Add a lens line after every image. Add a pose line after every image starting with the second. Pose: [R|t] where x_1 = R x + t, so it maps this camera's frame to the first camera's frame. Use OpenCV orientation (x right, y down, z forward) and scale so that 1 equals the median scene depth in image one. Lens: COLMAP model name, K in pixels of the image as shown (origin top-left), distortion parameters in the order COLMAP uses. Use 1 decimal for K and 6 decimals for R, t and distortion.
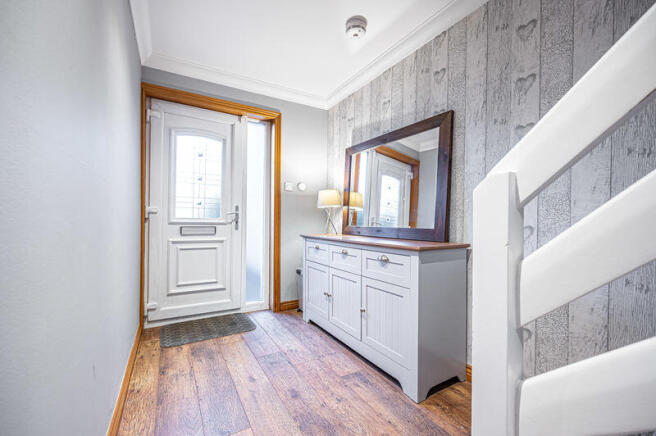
lens RADIAL K [[272.0, 0, 329.3], [0, 272.0, 220.0], [0, 0, 1]] dist [0.000308, -0.000008]
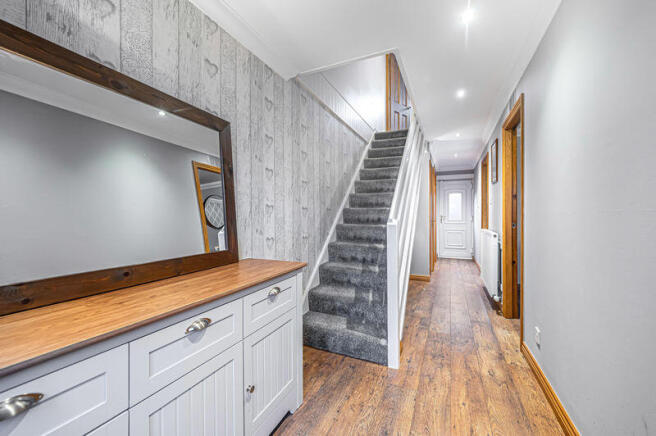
lens RADIAL K [[265.3, 0, 329.2], [0, 265.3, 217.0], [0, 0, 1]] dist [0.002589, 0.000308]
pose [[-0.572768, -0.009001, 0.819668, -0.539591], [-0.003321, 0.999957, 0.008661, -0.087834], [-0.819711, 0.002238, -0.572773, 1.310182]]
